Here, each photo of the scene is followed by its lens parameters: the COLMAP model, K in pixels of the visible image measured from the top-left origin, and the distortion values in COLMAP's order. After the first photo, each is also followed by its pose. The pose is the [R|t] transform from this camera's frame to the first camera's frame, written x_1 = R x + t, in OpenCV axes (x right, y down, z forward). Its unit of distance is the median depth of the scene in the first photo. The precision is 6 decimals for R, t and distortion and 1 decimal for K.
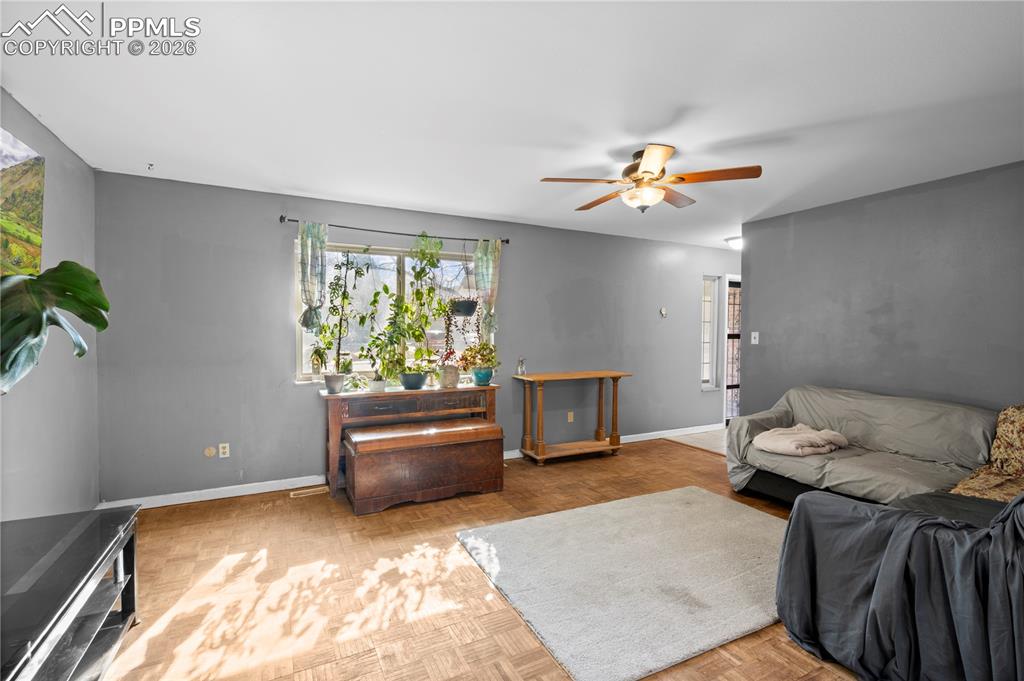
lens RADIAL K [[470.6, 0, 518.3], [0, 470.6, 342.0], [0, 0, 1]] dist [-0.004215, 0.005933]
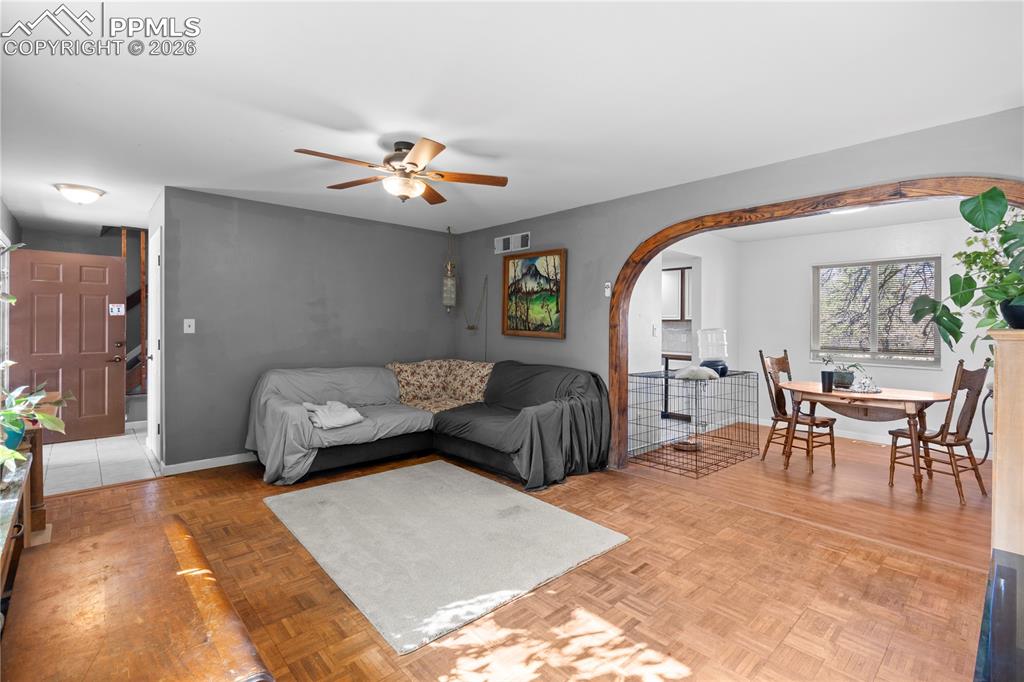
lens RADIAL K [[470.6, 0, 515.5], [0, 470.6, 333.5], [0, 0, 1]] dist [-0.004215, 0.005933]
pose [[-0.262395, -0.028079, 0.964552, -0.779347], [0.012346, 0.999397, 0.032452, -0.025366], [-0.964882, 0.020423, -0.261890, 1.053961]]
